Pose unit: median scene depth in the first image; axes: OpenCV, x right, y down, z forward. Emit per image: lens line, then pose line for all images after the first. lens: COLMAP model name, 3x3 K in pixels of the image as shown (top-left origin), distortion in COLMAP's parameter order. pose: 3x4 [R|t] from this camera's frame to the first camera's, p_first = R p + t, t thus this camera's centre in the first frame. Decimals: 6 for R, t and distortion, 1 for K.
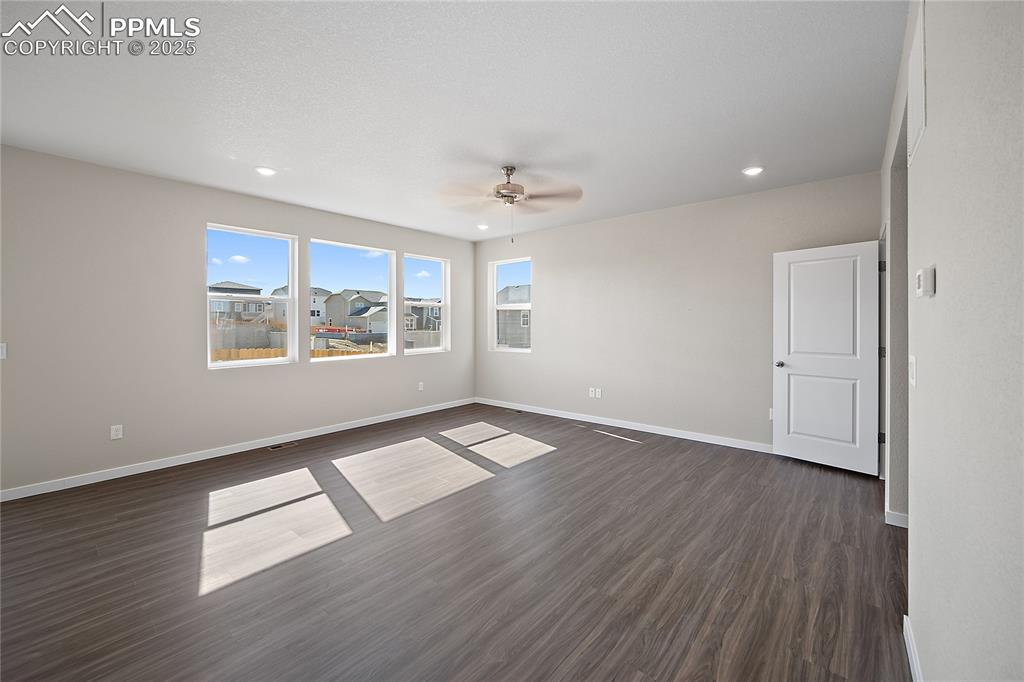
lens RADIAL K [[405.5, 0, 512.0], [0, 405.5, 341.0], [0, 0, 1]] dist [0.000898, -0.000102]
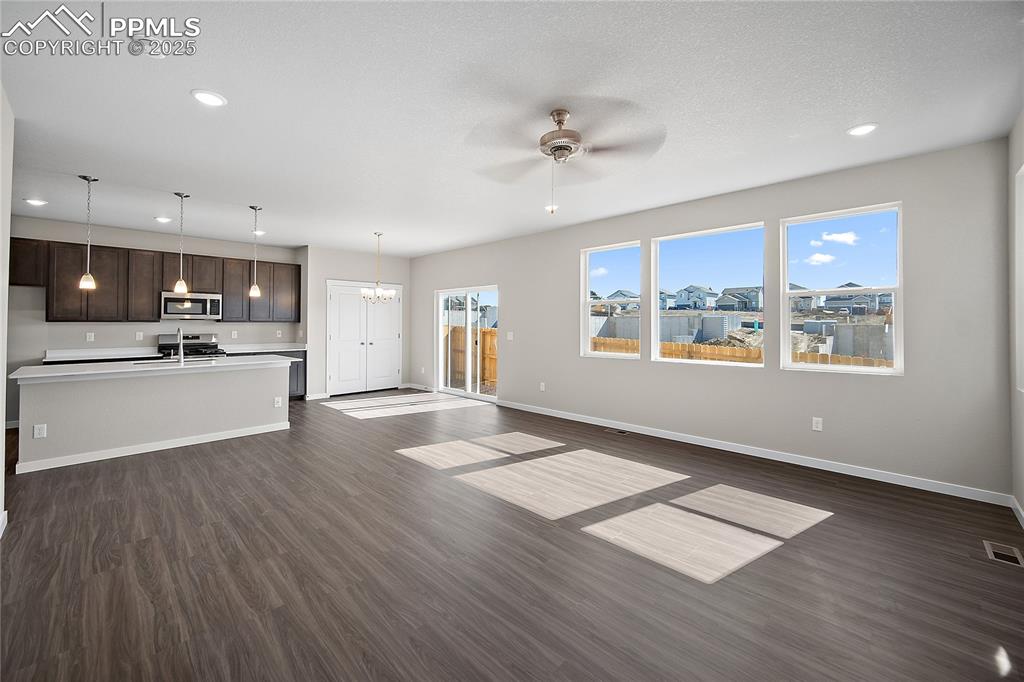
lens RADIAL K [[425.7, 0, 510.7], [0, 425.7, 325.2], [0, 0, 1]] dist [0.000744, 0.000640]
pose [[-0.088340, 0.003830, -0.996083, 1.342584], [-0.043372, 0.999029, 0.007688, -0.064240], [0.995146, 0.043881, -0.088088, 1.724114]]
